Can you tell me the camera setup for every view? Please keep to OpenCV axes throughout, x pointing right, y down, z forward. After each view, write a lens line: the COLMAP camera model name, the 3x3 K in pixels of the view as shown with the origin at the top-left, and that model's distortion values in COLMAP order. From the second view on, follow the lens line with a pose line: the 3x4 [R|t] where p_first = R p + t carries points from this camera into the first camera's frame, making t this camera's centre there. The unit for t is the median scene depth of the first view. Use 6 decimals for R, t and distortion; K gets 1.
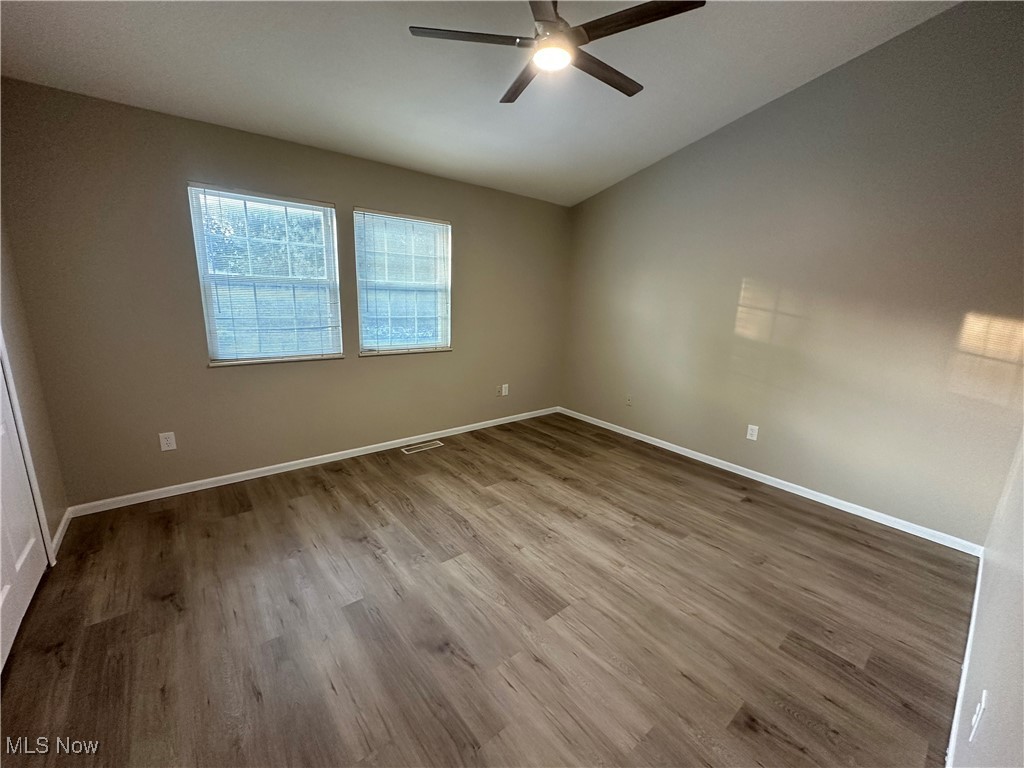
lens RADIAL K [[410.0, 0, 512.0], [0, 410.0, 384.0], [0, 0, 1]] dist [-0.001615, -0.000063]
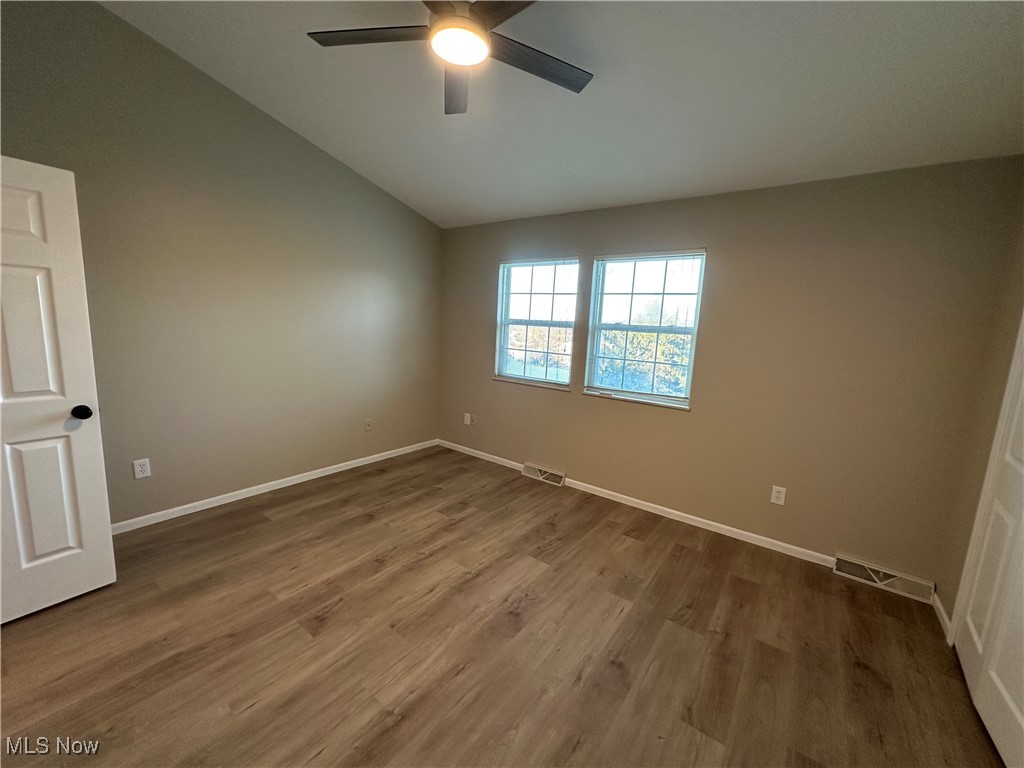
lens RADIAL K [[410.0, 0, 512.0], [0, 410.0, 384.0], [0, 0, 1]] dist [-0.001615, -0.000063]
pose [[0.247111, 0.106130, -0.963158, 0.612061], [-0.269470, 0.962302, 0.036899, -0.081646], [0.930764, 0.250424, 0.266394, 0.578879]]
